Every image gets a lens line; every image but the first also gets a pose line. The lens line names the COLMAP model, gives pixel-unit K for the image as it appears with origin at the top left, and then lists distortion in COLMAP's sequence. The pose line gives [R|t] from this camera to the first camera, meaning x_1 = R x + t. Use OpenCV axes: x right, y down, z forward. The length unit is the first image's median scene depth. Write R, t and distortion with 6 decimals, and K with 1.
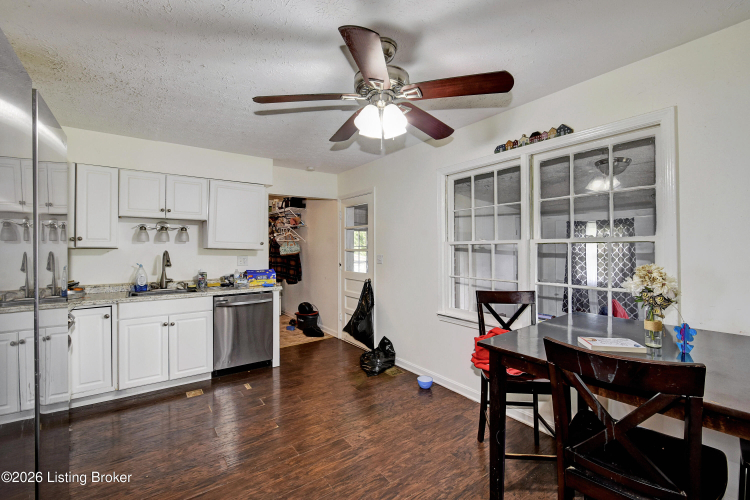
lens RADIAL K [[329.7, 0, 377.5], [0, 329.7, 246.6], [0, 0, 1]] dist [0.001452, -0.000324]
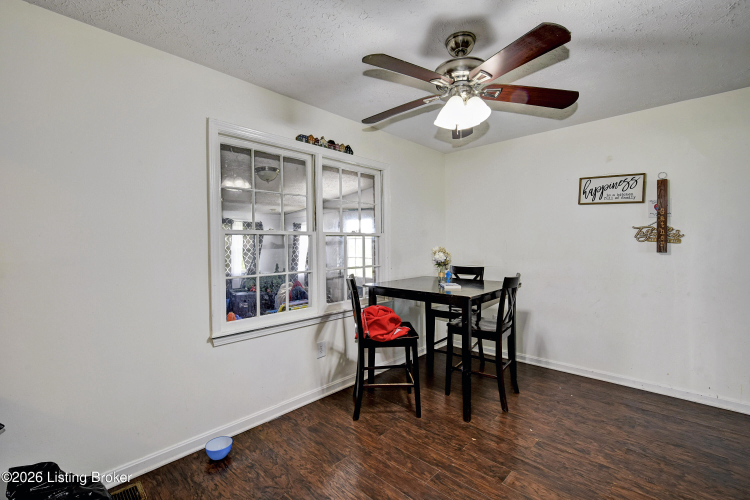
lens RADIAL K [[329.7, 0, 377.5], [0, 329.7, 246.6], [0, 0, 1]] dist [0.001452, -0.000324]
pose [[-0.192972, -0.003936, 0.981196, -0.507216], [0.001154, 0.999990, 0.004238, 0.017942], [-0.981204, 0.001950, -0.192966, 0.773623]]
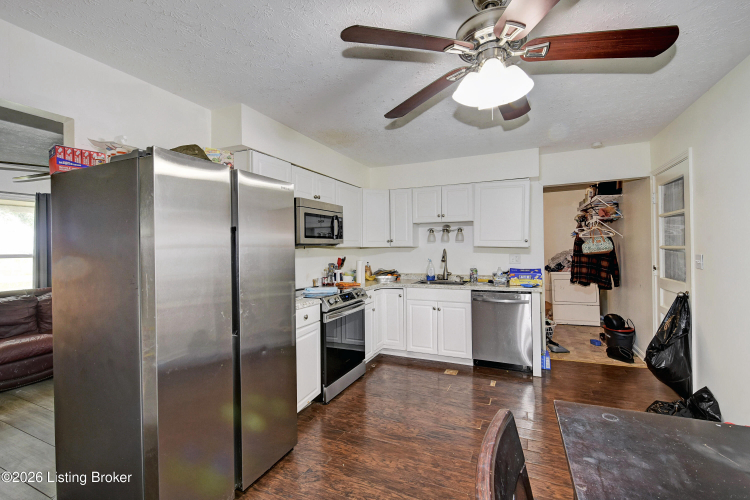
lens RADIAL K [[329.7, 0, 377.5], [0, 329.7, 246.6], [0, 0, 1]] dist [0.001452, -0.000324]
pose [[0.495532, -0.008681, -0.868546, 0.296856], [0.013431, 0.999907, -0.002331, 0.003900], [0.868486, -0.010511, 0.495602, 0.191941]]
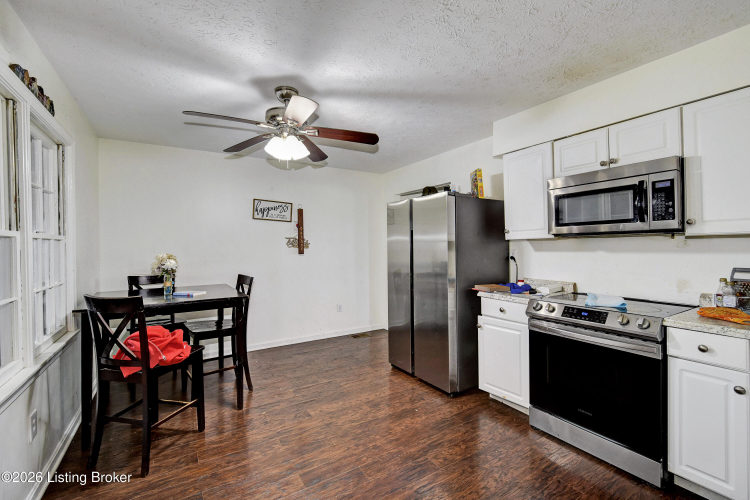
lens RADIAL K [[329.7, 0, 377.5], [0, 329.7, 246.6], [0, 0, 1]] dist [0.001452, -0.000324]
pose [[-0.997820, 0.013785, 0.064539, -0.228117], [0.013536, 0.999899, -0.004293, 0.016706], [-0.064591, -0.003410, -0.997906, 1.221514]]
